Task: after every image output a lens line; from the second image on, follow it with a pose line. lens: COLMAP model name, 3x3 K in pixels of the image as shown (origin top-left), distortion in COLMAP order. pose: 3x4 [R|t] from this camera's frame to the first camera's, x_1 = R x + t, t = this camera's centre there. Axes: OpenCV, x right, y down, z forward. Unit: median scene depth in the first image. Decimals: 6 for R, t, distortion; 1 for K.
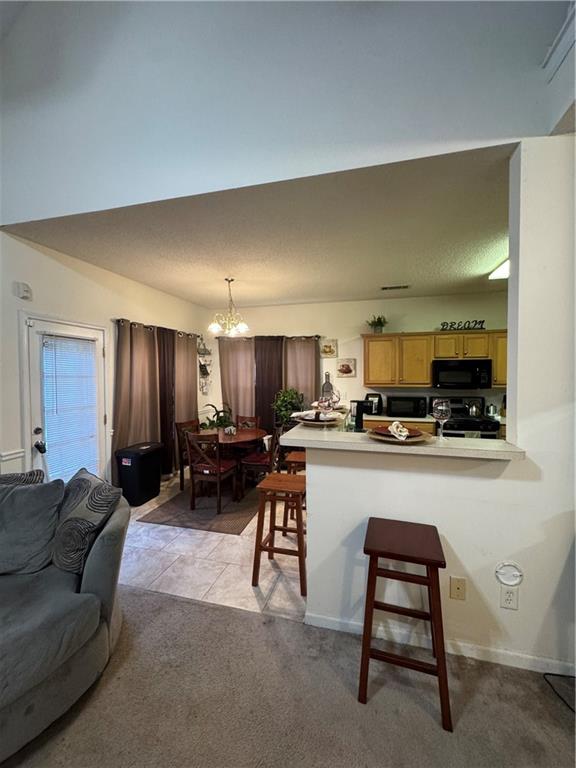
lens RADIAL K [[314.2, 0, 288.0], [0, 314.2, 384.0], [0, 0, 1]] dist [-0.001079, -0.000225]
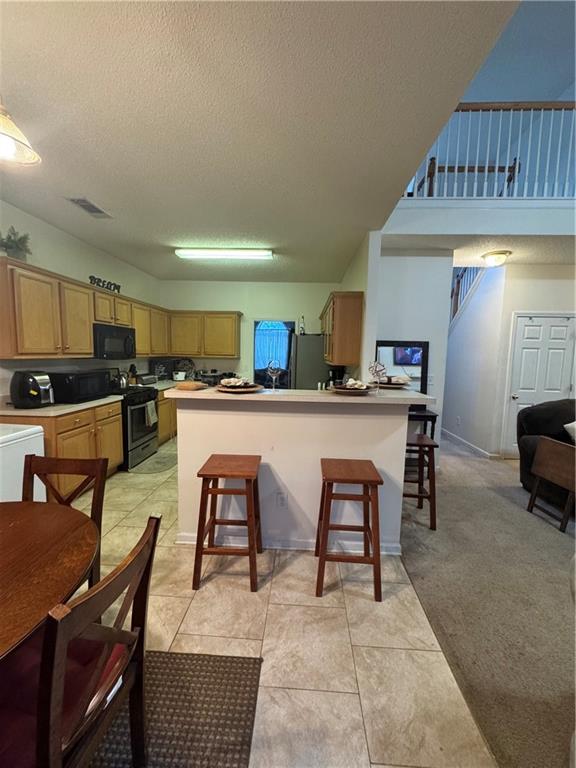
lens RADIAL K [[306.1, 0, 288.0], [0, 306.1, 384.0], [0, 0, 1]] dist [-0.001995, -0.000119]
pose [[-0.204504, -0.096886, 0.974059, -0.370901], [0.006855, 0.994924, 0.100400, 0.001447], [-0.978842, 0.027210, -0.202802, 0.656853]]
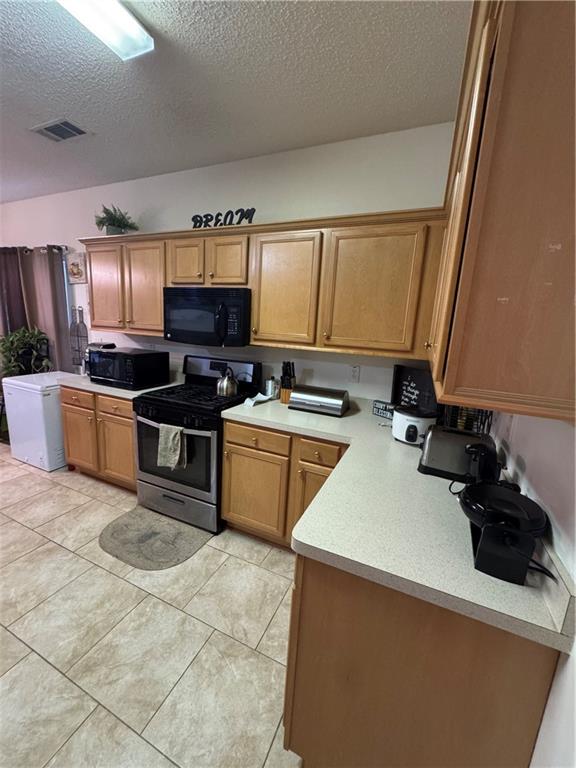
lens RADIAL K [[306.1, 0, 288.0], [0, 306.1, 384.0], [0, 0, 1]] dist [-0.001995, -0.000119]
pose [[0.985213, 0.090038, -0.145767, 0.723731], [-0.066655, 0.985183, 0.158025, -0.008635], [0.157835, -0.145972, 0.976617, 0.465911]]
